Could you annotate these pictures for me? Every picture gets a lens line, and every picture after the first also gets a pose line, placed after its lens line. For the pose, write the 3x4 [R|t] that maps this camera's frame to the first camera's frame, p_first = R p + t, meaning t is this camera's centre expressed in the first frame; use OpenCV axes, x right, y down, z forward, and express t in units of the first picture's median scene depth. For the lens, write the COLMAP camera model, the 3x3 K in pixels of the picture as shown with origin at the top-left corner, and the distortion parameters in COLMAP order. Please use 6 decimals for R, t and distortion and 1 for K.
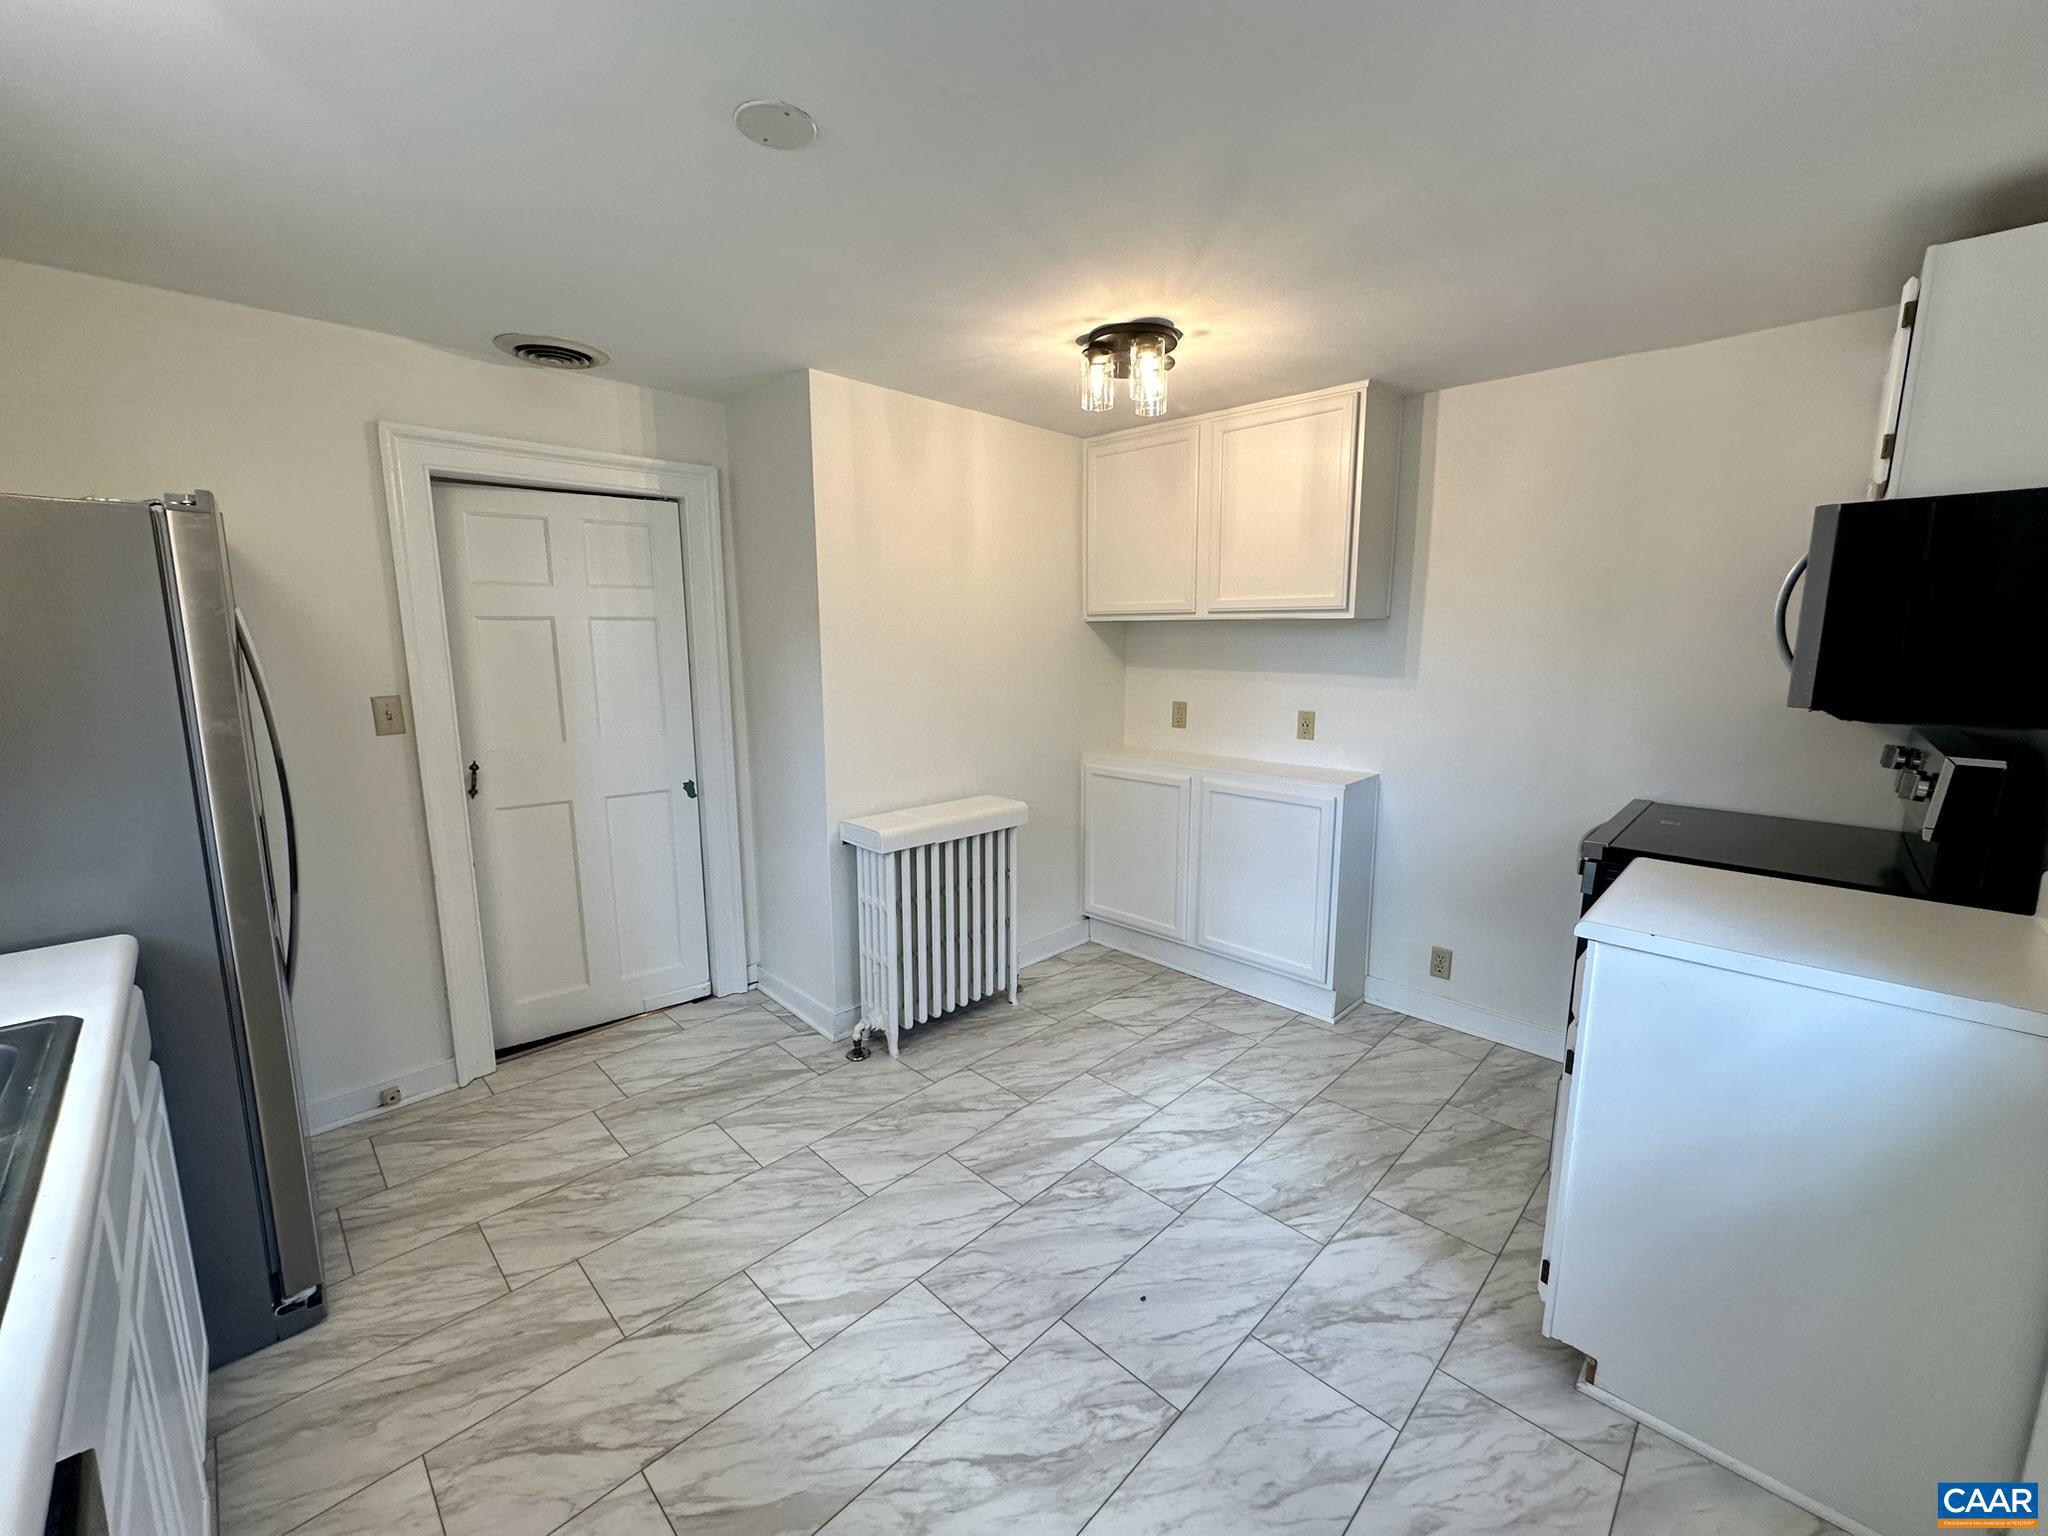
lens RADIAL K [[808.7, 0, 1009.8], [0, 808.7, 769.5], [0, 0, 1]] dist [0.002397, 0.000100]
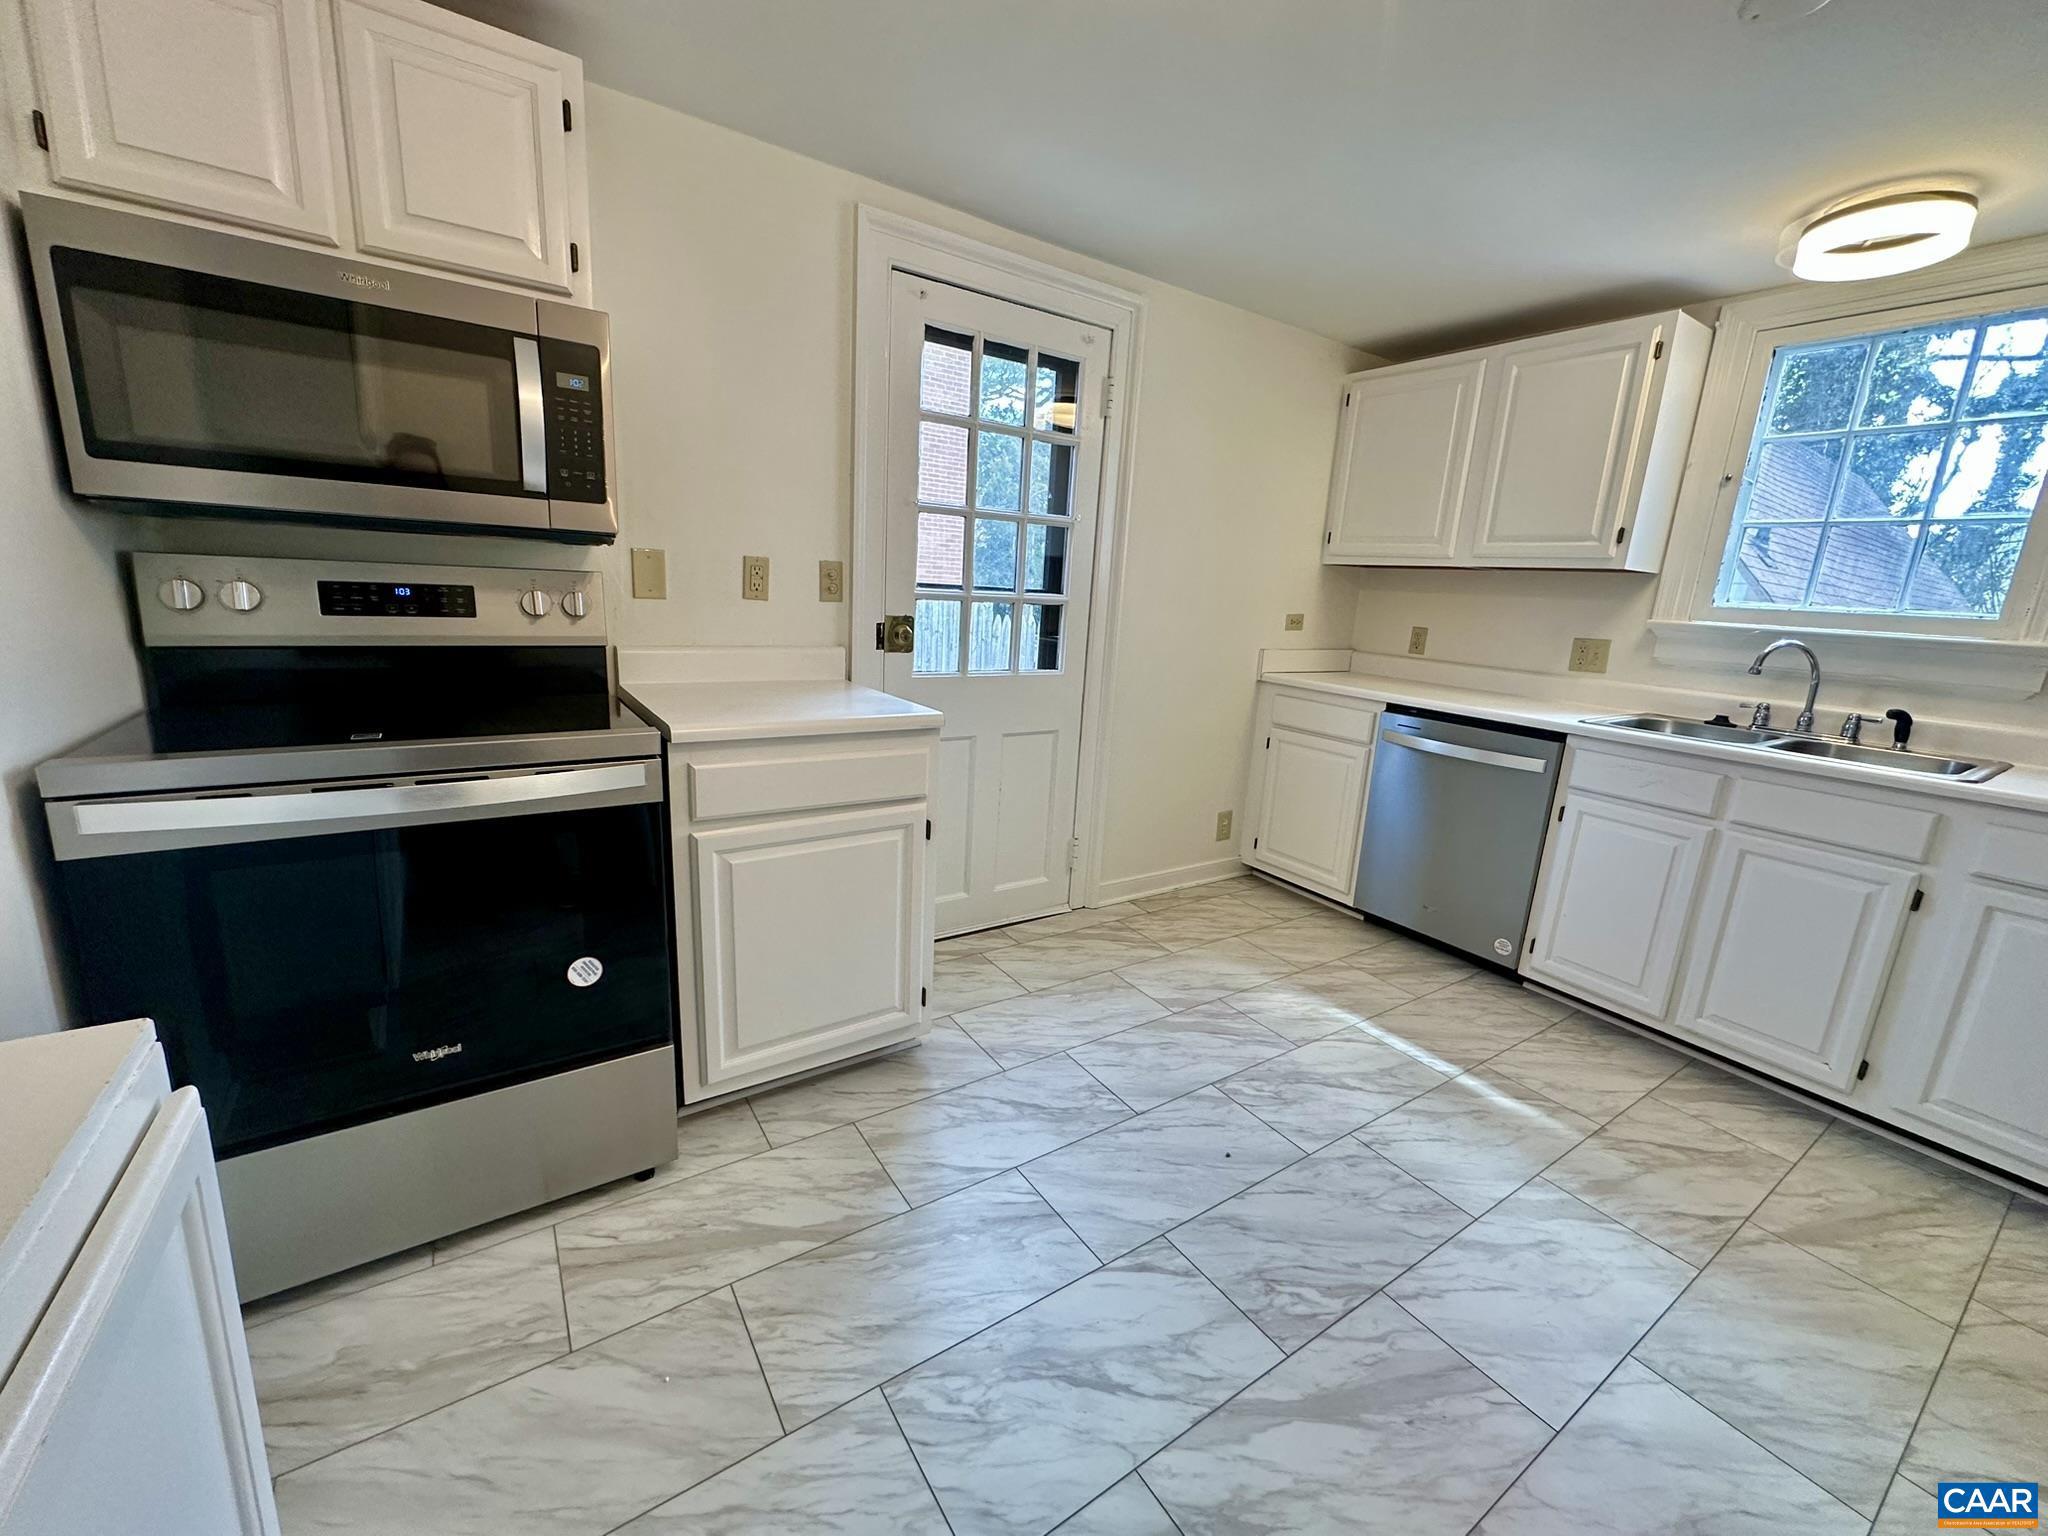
lens RADIAL K [[808.7, 0, 1015.2], [0, 808.7, 757.8], [0, 0, 1]] dist [0.002397, 0.000100]
pose [[-0.979276, -0.099282, 0.176525, 0.274540], [-0.027733, 0.929128, 0.368717, -0.177199], [-0.200621, 0.356180, -0.912626, 1.666272]]
